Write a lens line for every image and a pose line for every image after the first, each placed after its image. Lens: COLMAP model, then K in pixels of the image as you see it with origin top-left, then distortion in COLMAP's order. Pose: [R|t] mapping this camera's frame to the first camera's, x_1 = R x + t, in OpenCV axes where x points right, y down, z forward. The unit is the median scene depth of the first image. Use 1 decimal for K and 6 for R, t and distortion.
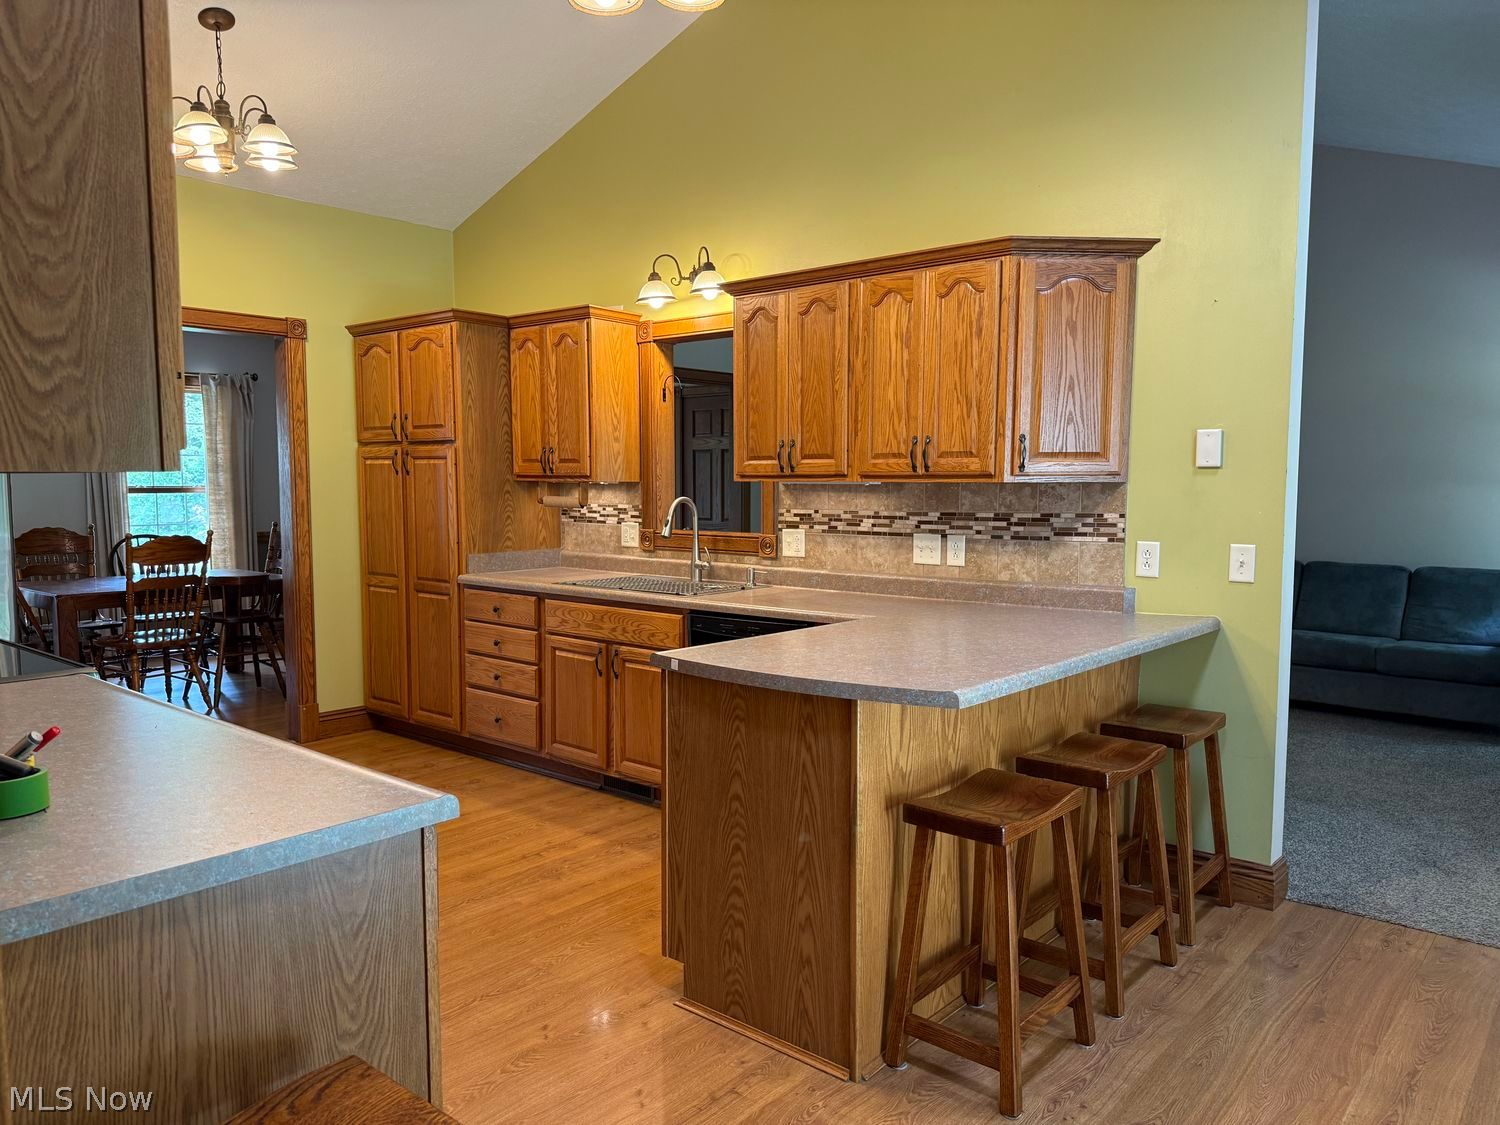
lens RADIAL K [[1056.3, 0, 757.3], [0, 1056.3, 560.3], [0, 0, 1]] dist [0.073447, -0.107322]
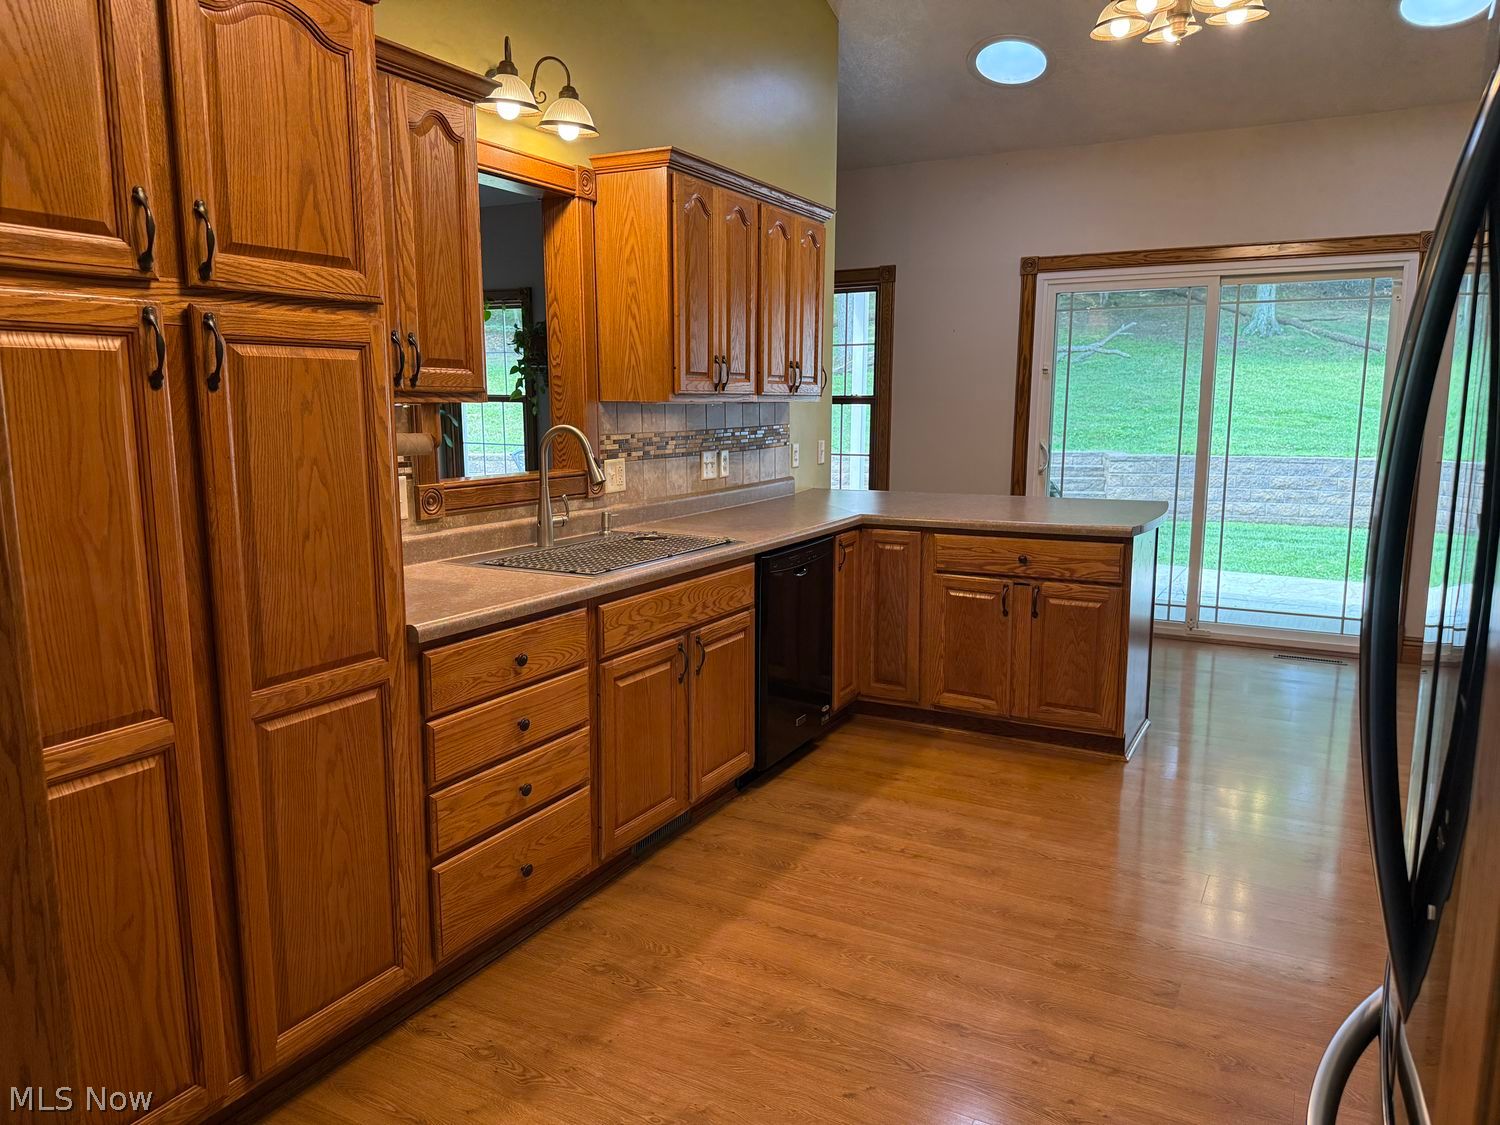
lens RADIAL K [[1056.3, 0, 758.4], [0, 1056.3, 564.0], [0, 0, 1]] dist [0.073447, -0.107322]
pose [[-0.213120, -0.154217, 0.964778, -0.827616], [0.072740, 0.982219, 0.173073, -0.086213], [-0.974314, 0.107064, -0.198113, 1.083689]]
